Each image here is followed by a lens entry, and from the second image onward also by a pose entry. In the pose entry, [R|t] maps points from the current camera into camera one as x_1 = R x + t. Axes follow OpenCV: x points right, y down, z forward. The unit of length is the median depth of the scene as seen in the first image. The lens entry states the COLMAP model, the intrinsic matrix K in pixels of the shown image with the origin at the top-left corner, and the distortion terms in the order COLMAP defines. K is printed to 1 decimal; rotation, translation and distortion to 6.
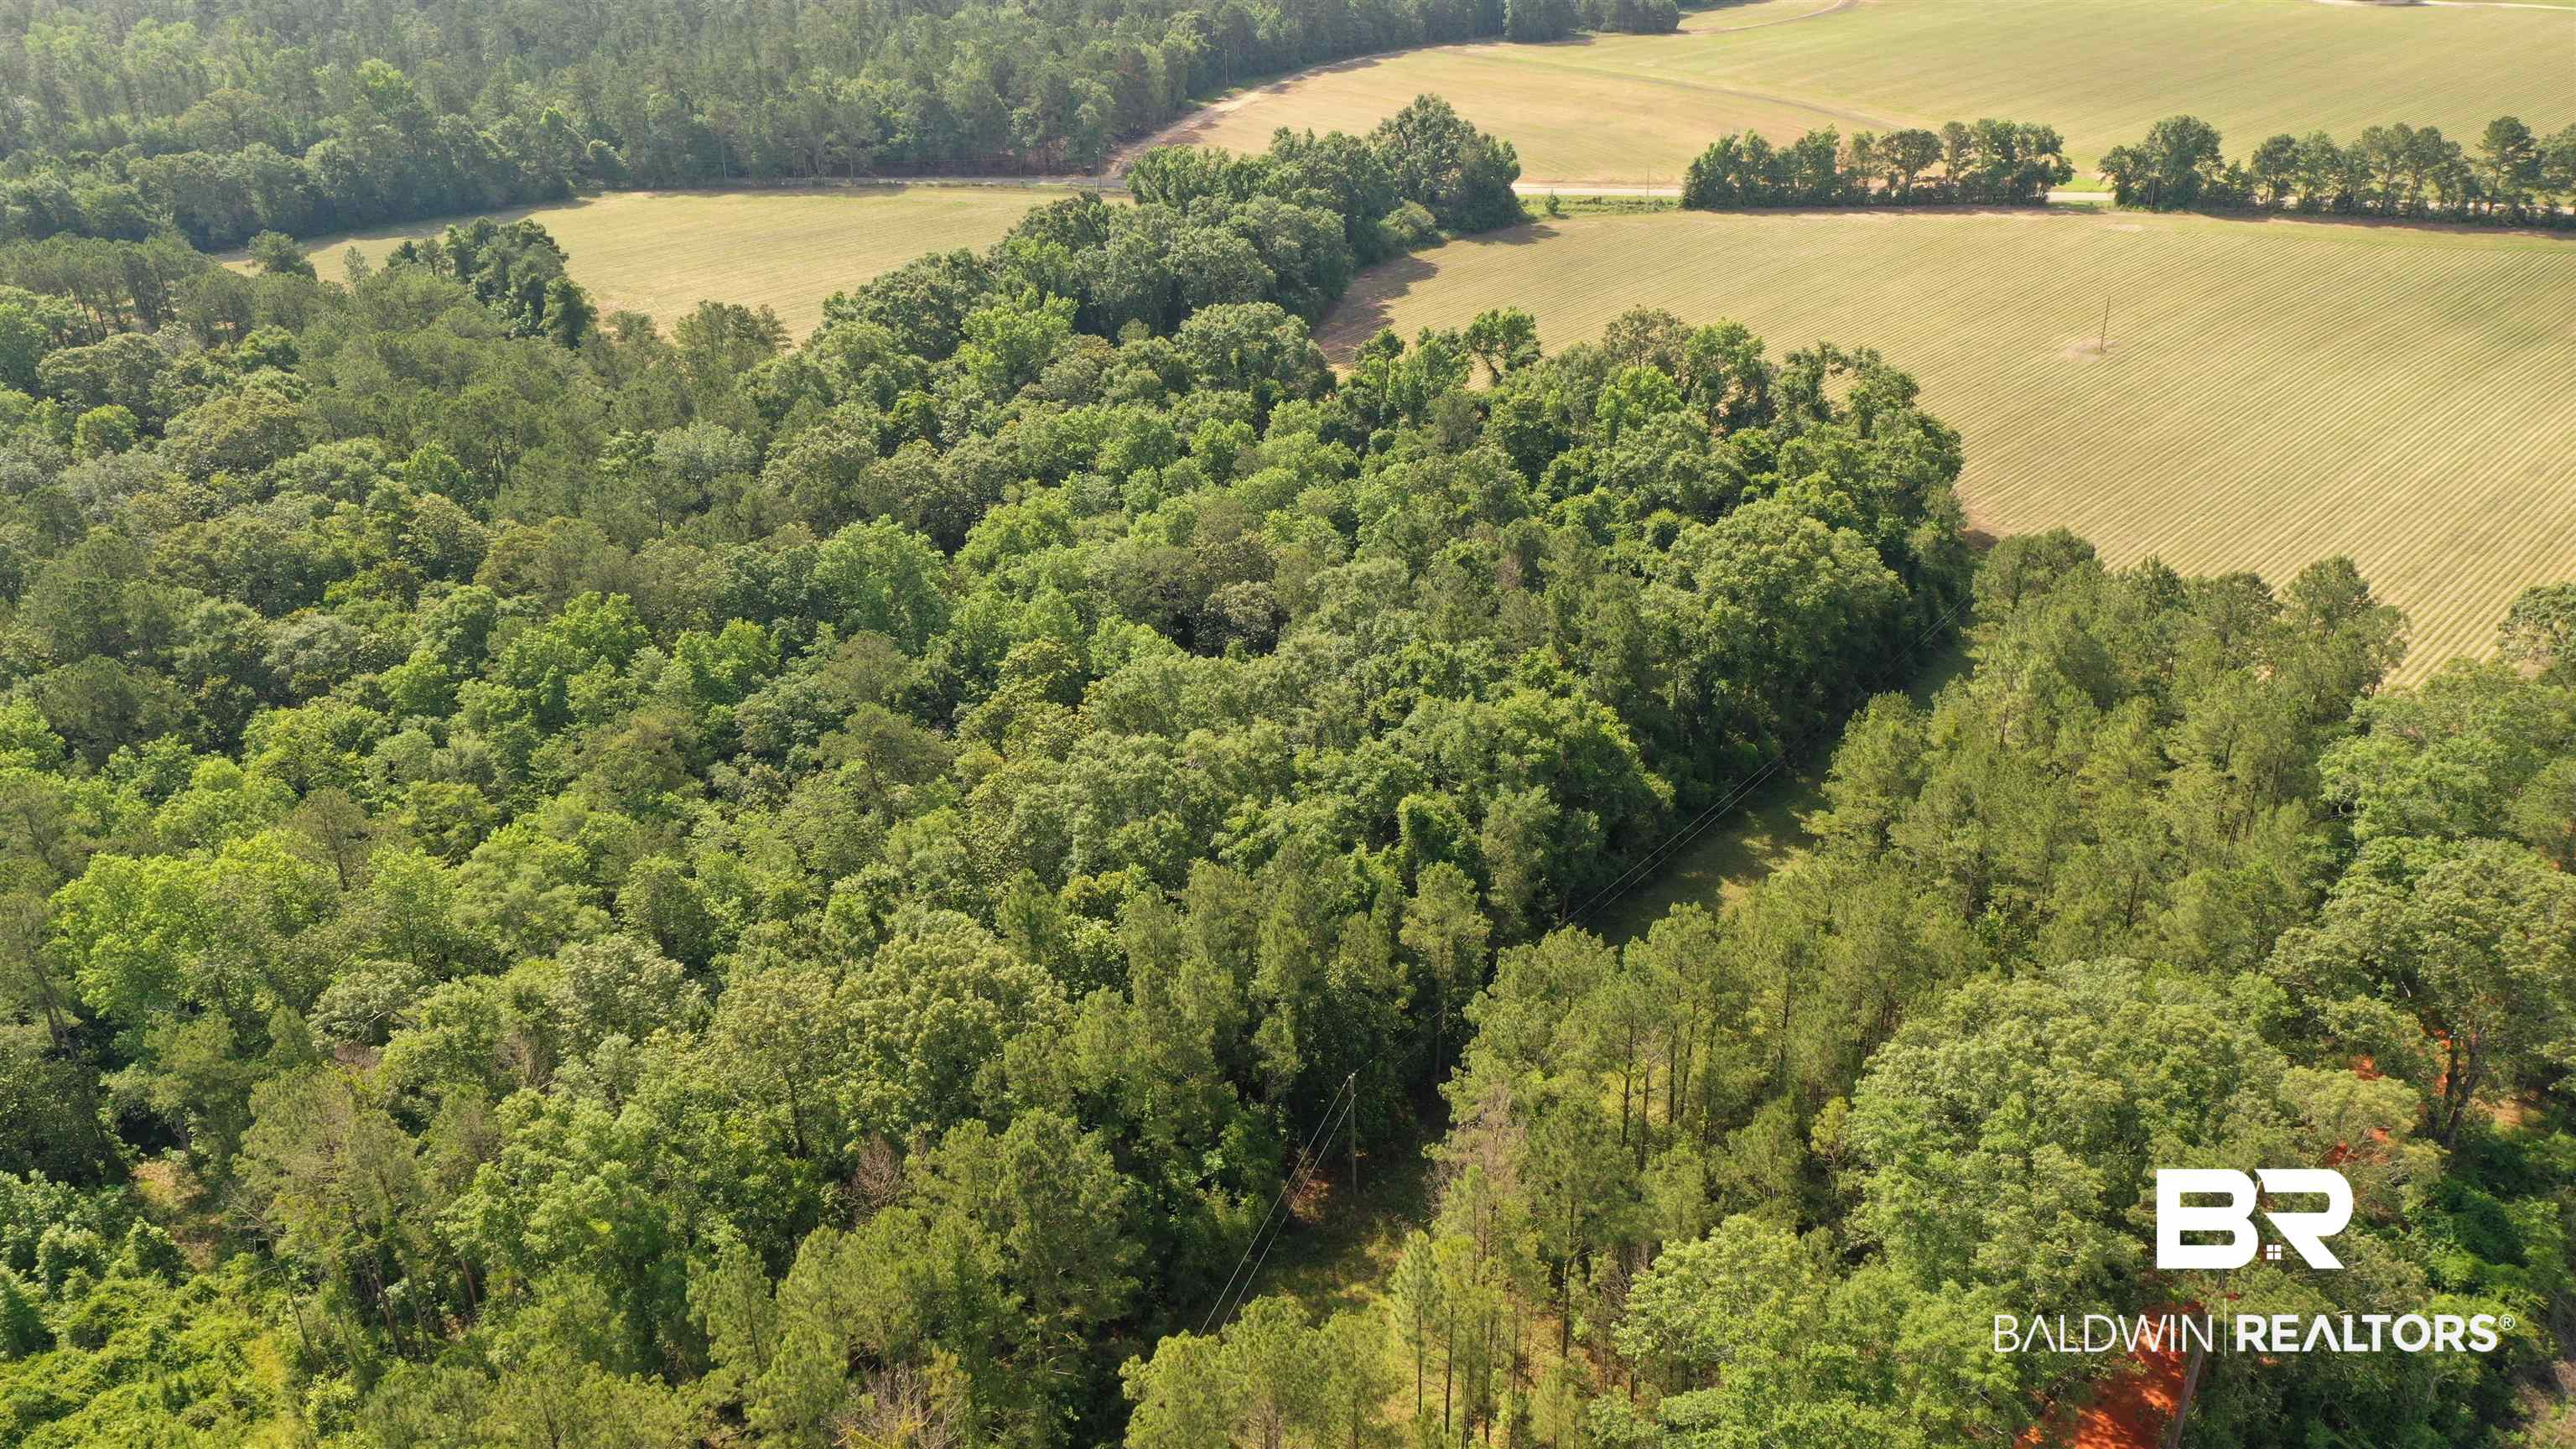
lens RADIAL K [[2028.7, 0, 1281.6], [0, 2028.7, 732.3], [0, 0, 1]] dist [0.029875, -0.014001]
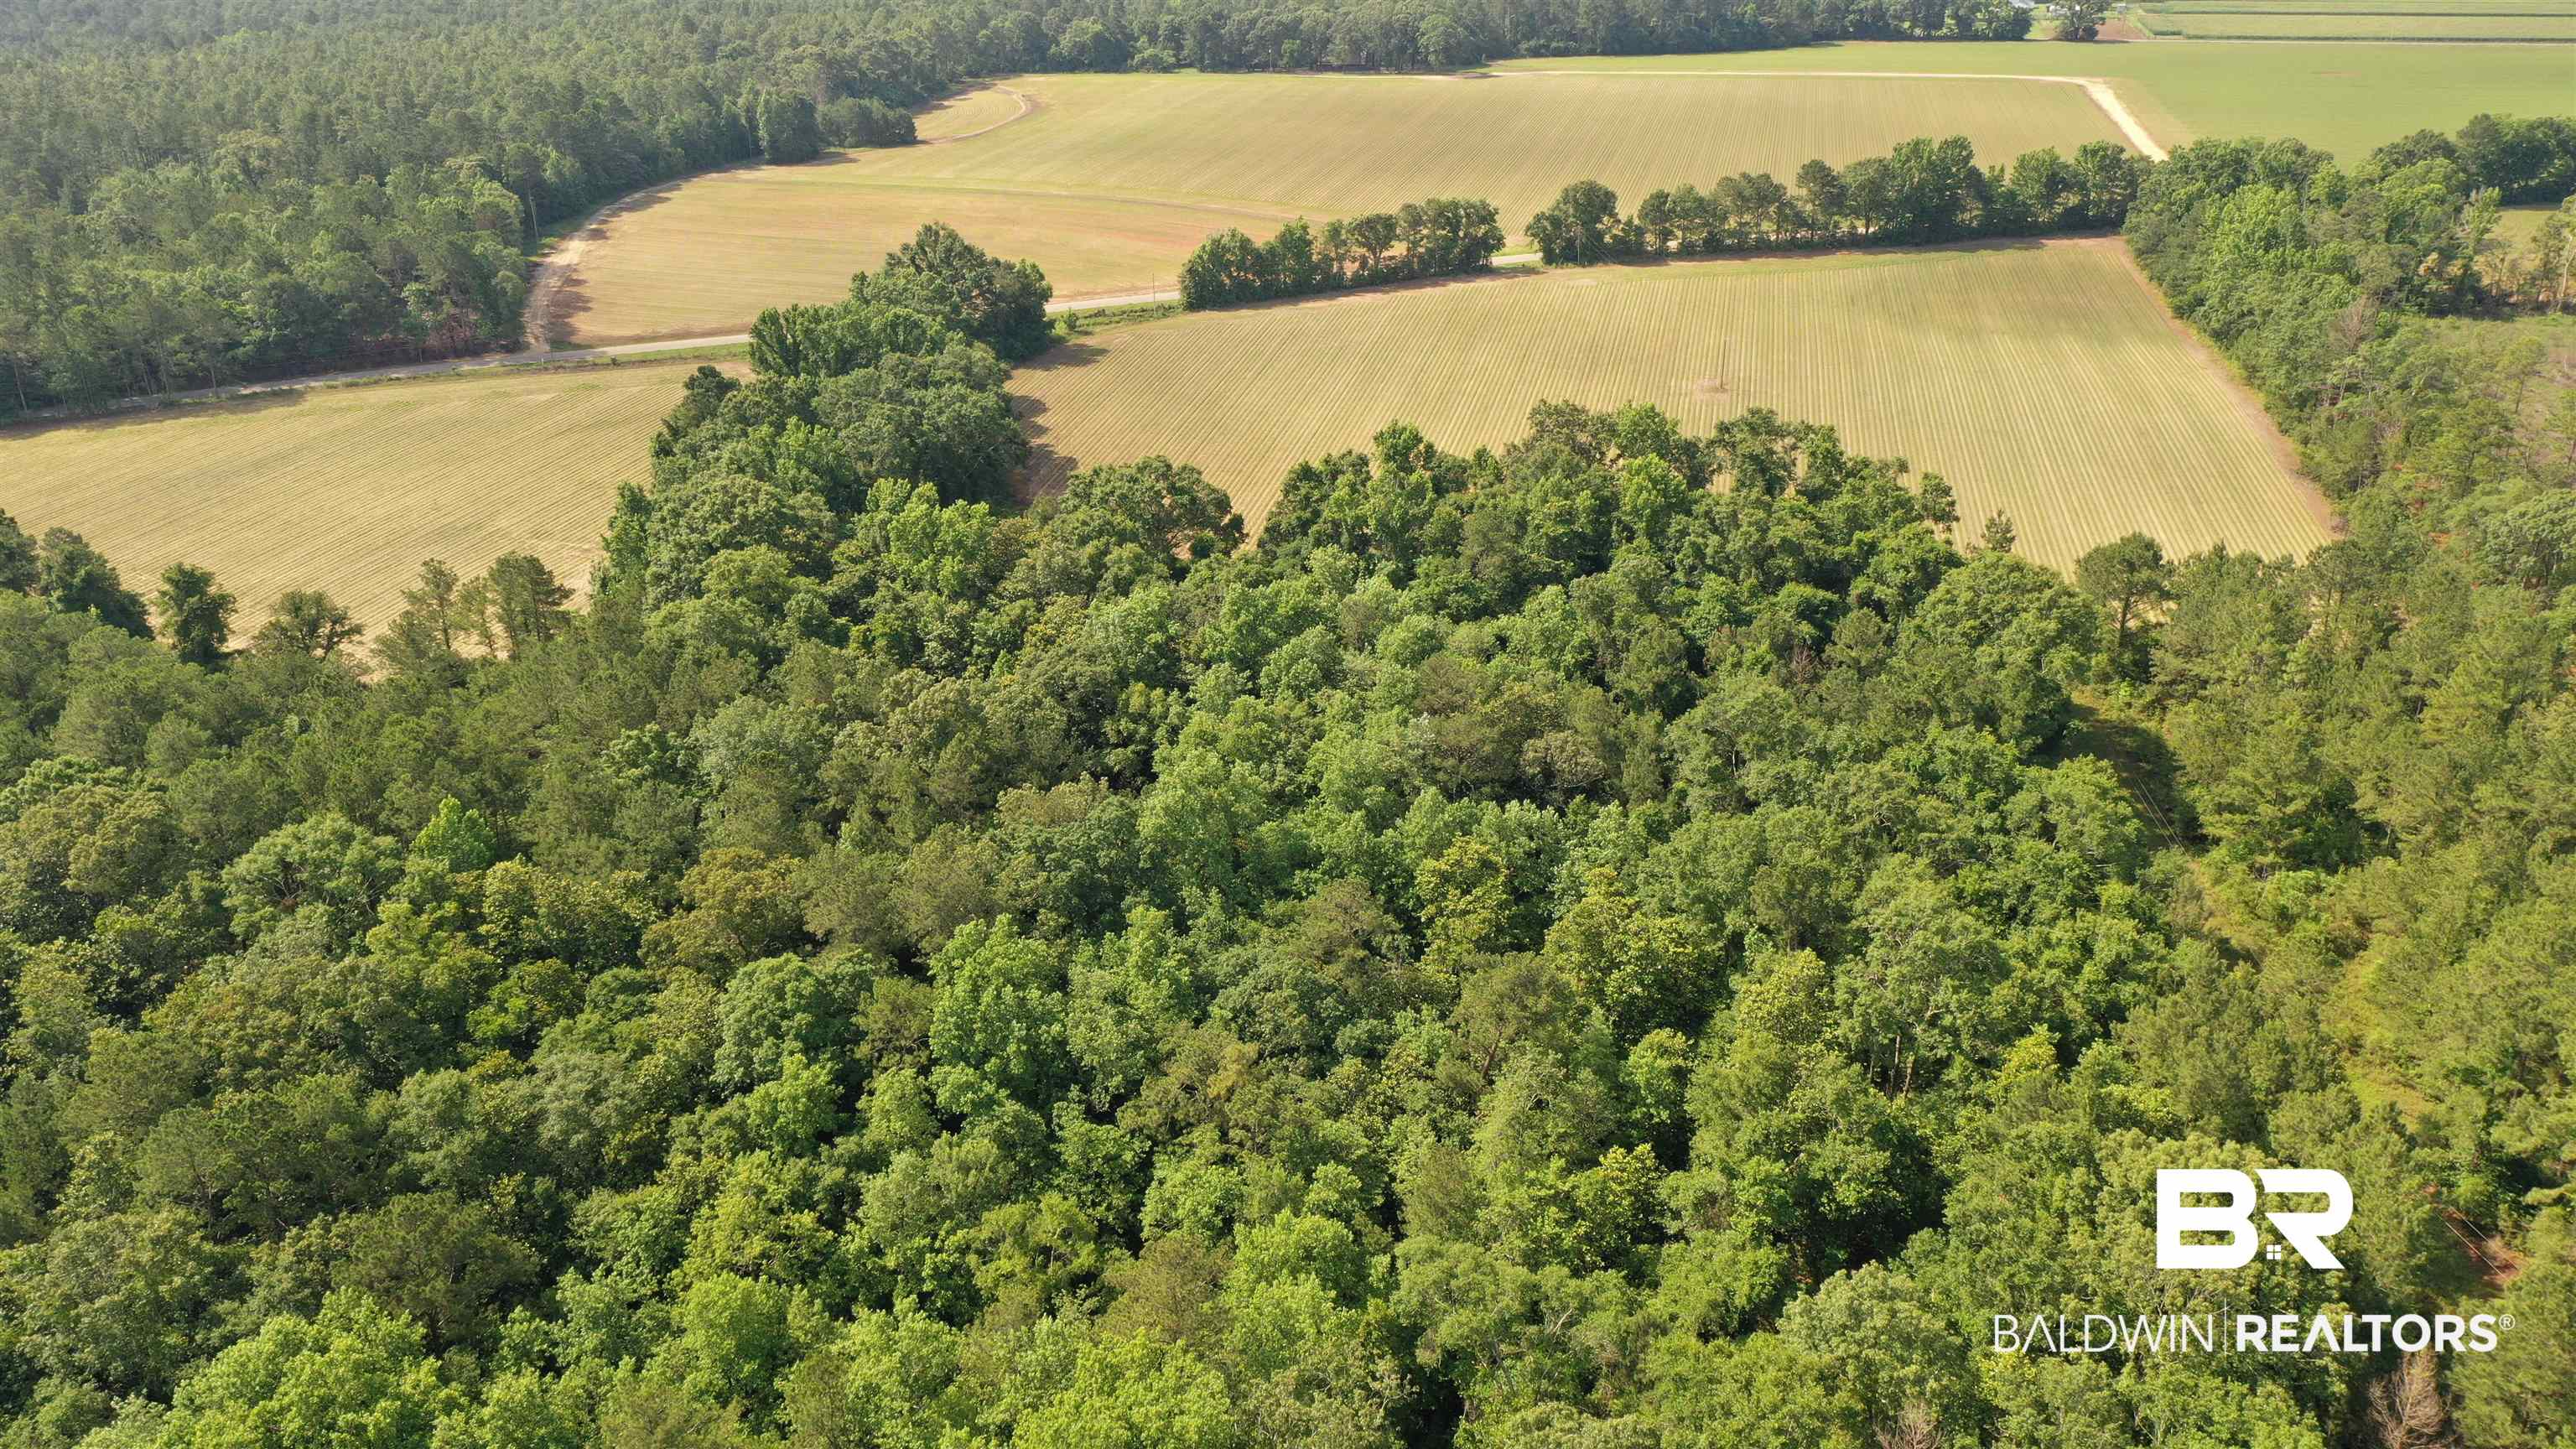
lens RADIAL K [[2028.7, 0, 1290.0], [0, 2028.7, 737.7], [0, 0, 1]] dist [0.029875, -0.014001]
pose [[0.850224, -0.215251, 0.480402, -0.569756], [0.235303, 0.971737, 0.018959, -0.118459], [-0.470905, 0.096921, 0.876844, 0.232166]]
